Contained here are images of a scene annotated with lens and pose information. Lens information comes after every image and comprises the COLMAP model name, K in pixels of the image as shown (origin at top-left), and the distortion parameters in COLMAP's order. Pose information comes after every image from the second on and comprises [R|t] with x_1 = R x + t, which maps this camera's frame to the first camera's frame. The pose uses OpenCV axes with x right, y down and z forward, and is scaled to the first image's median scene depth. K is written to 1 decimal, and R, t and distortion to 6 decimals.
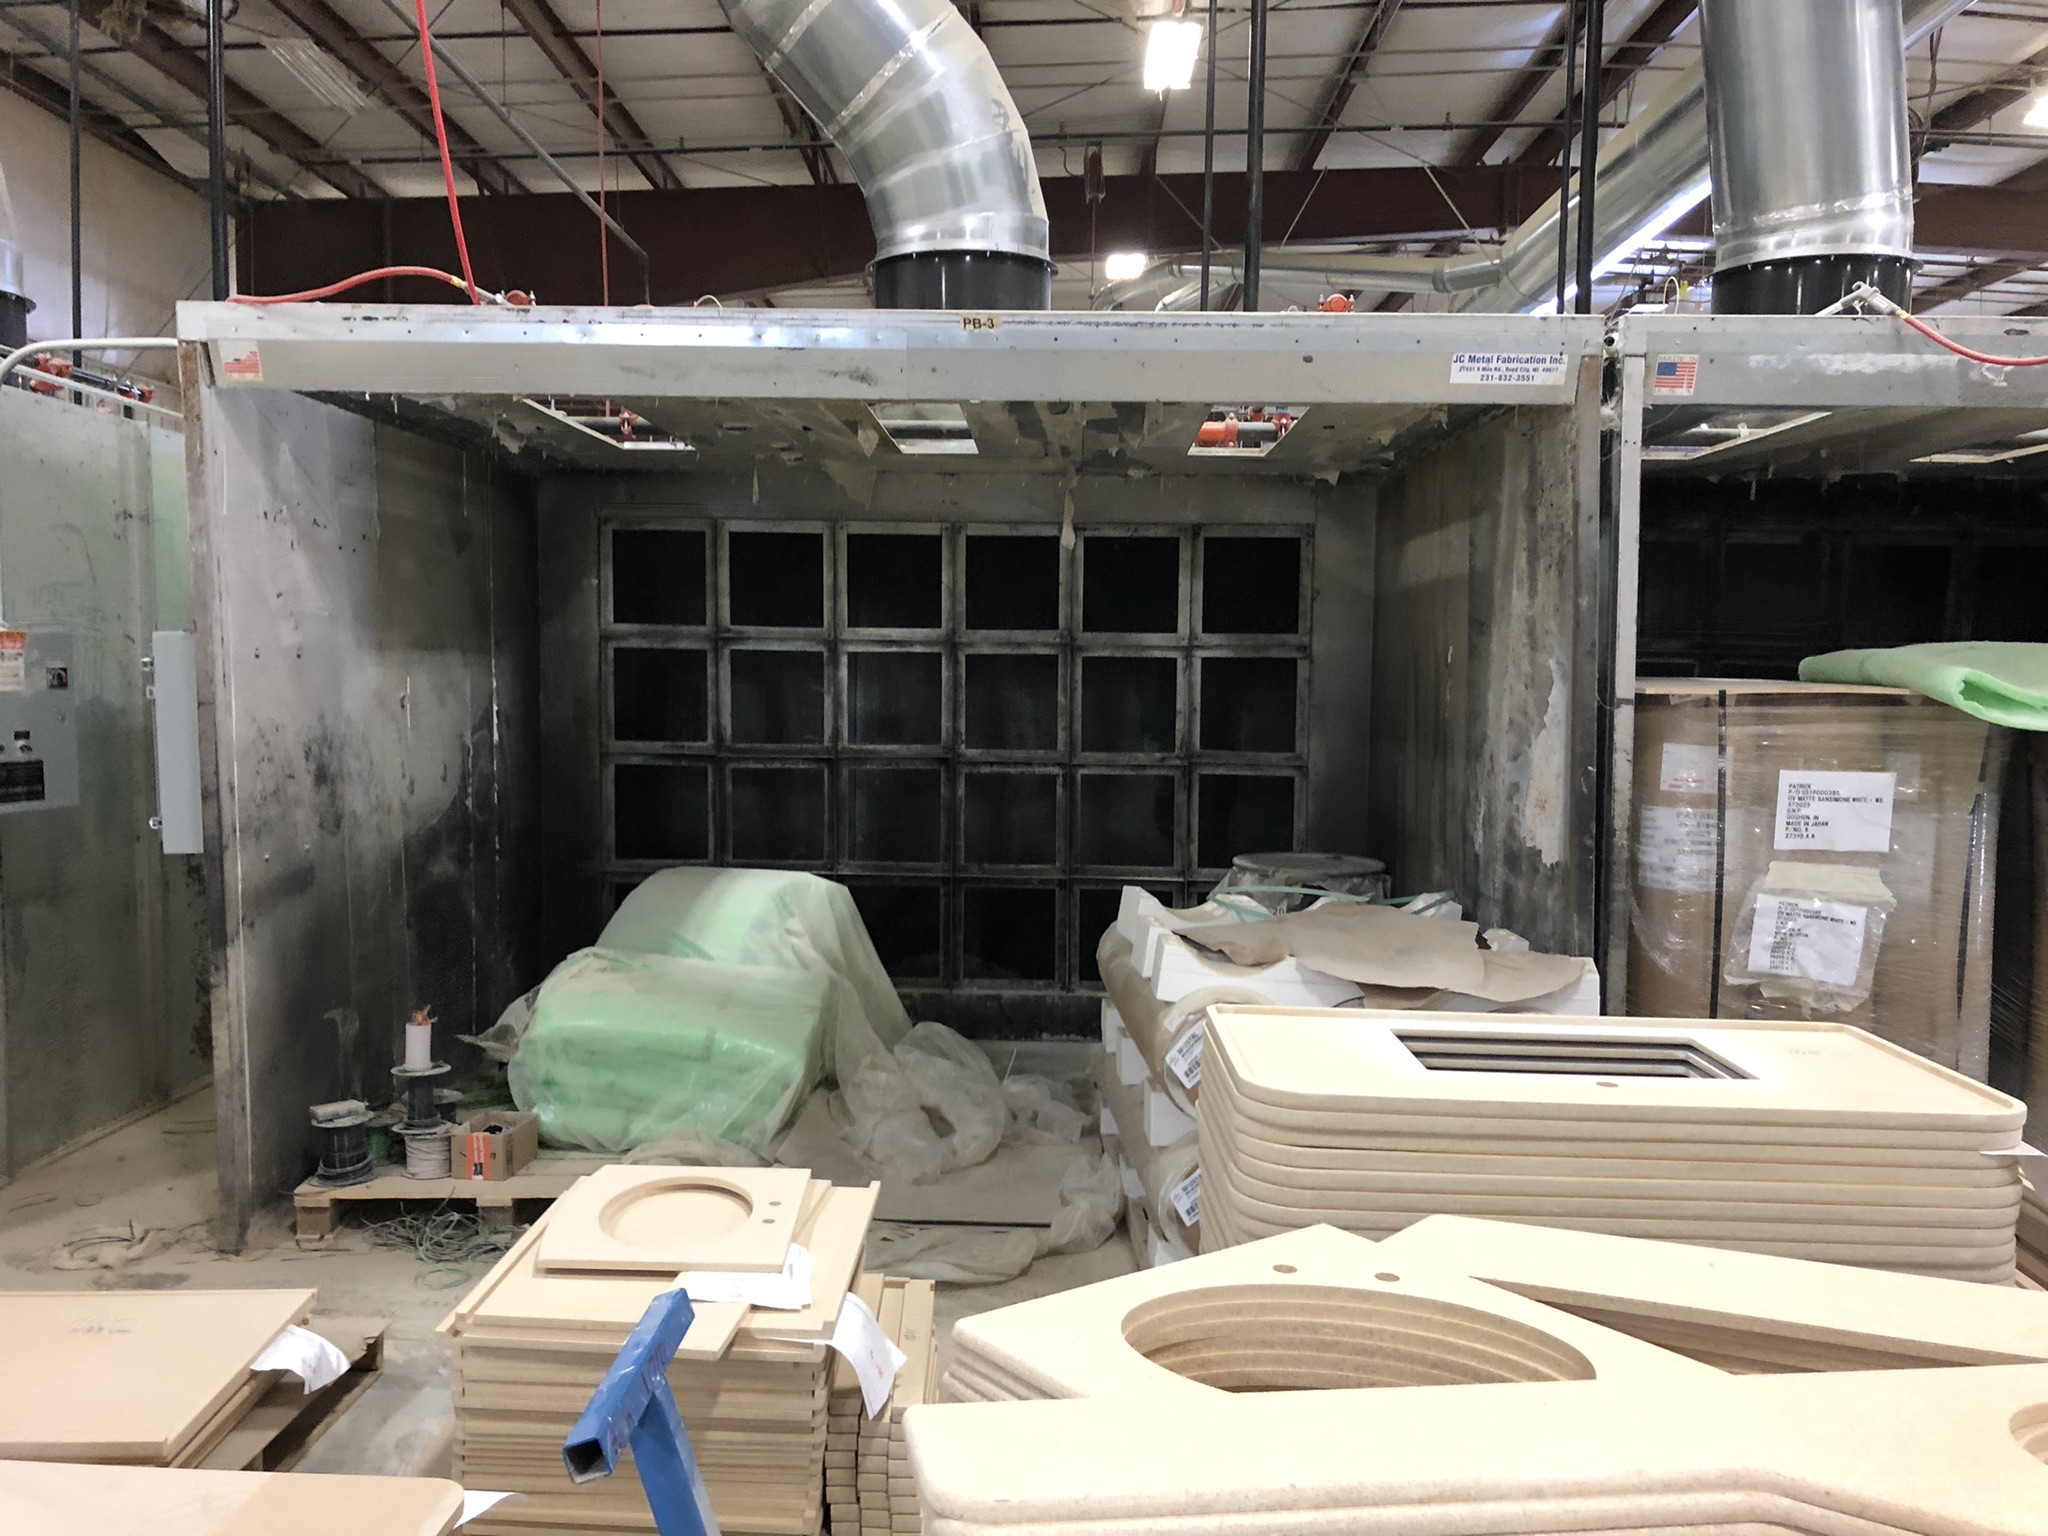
lens RADIAL K [[1685.1, 0, 1010.2], [0, 1685.1, 781.8], [0, 0, 1]] dist [0.016674, -0.027472]
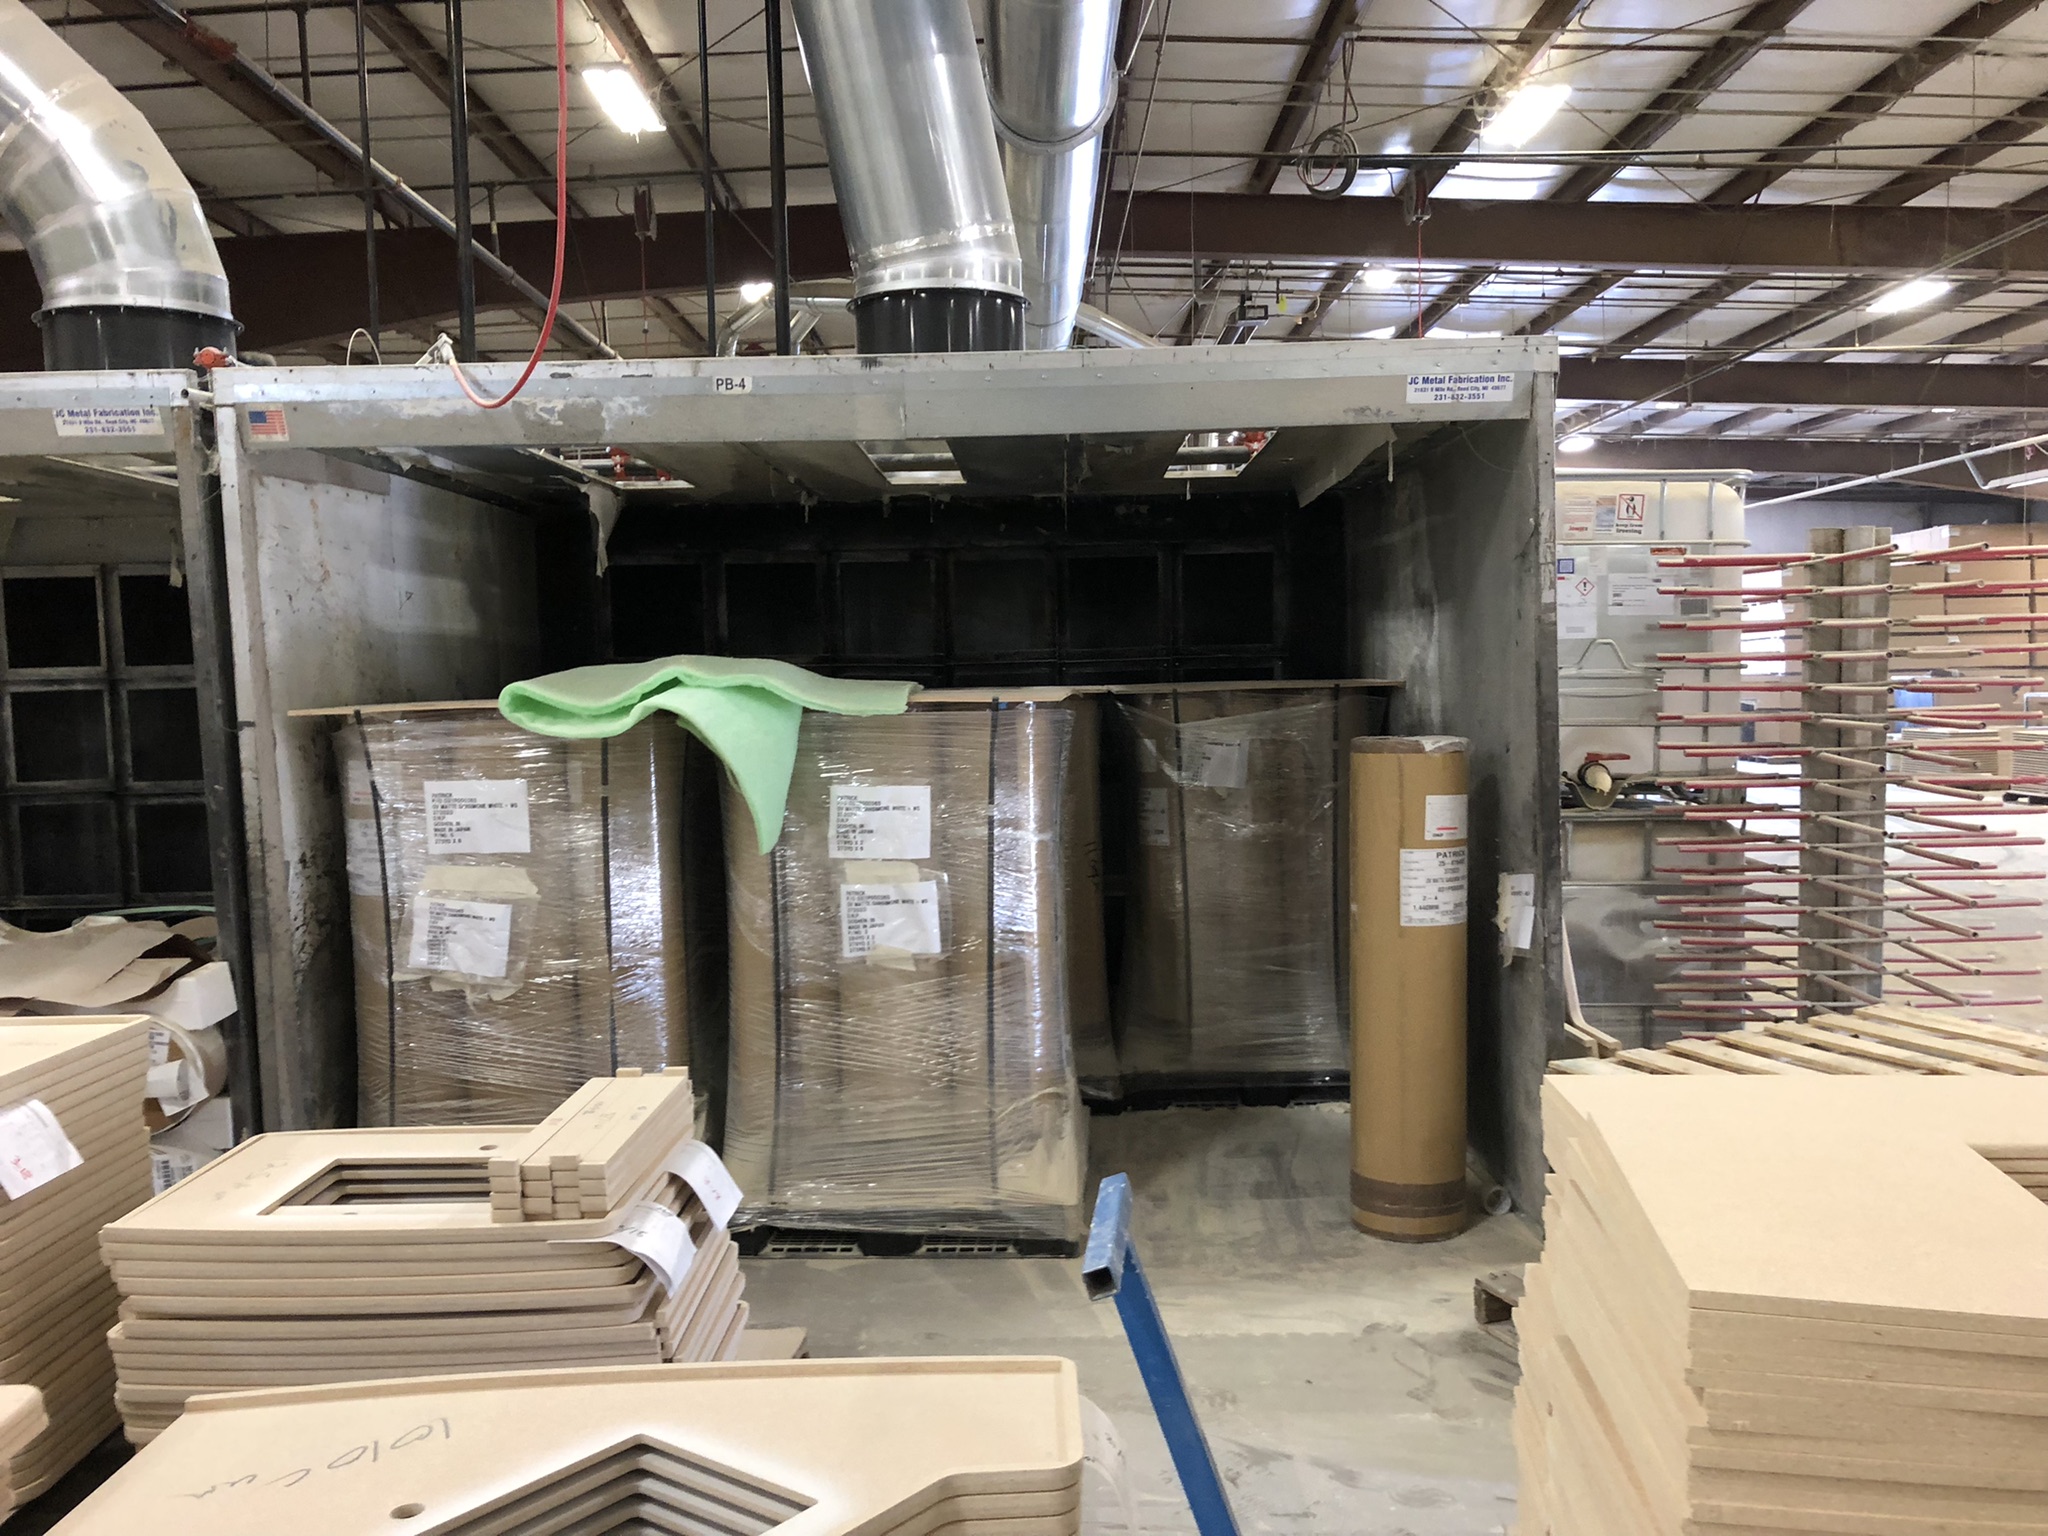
lens RADIAL K [[1685.1, 0, 1040.9], [0, 1685.1, 767.9], [0, 0, 1]] dist [0.016674, -0.027472]
pose [[0.998369, -0.037553, 0.043004, 0.489721], [0.038310, 0.999123, -0.016908, 0.010966], [-0.042332, 0.018528, 0.998932, -0.061046]]
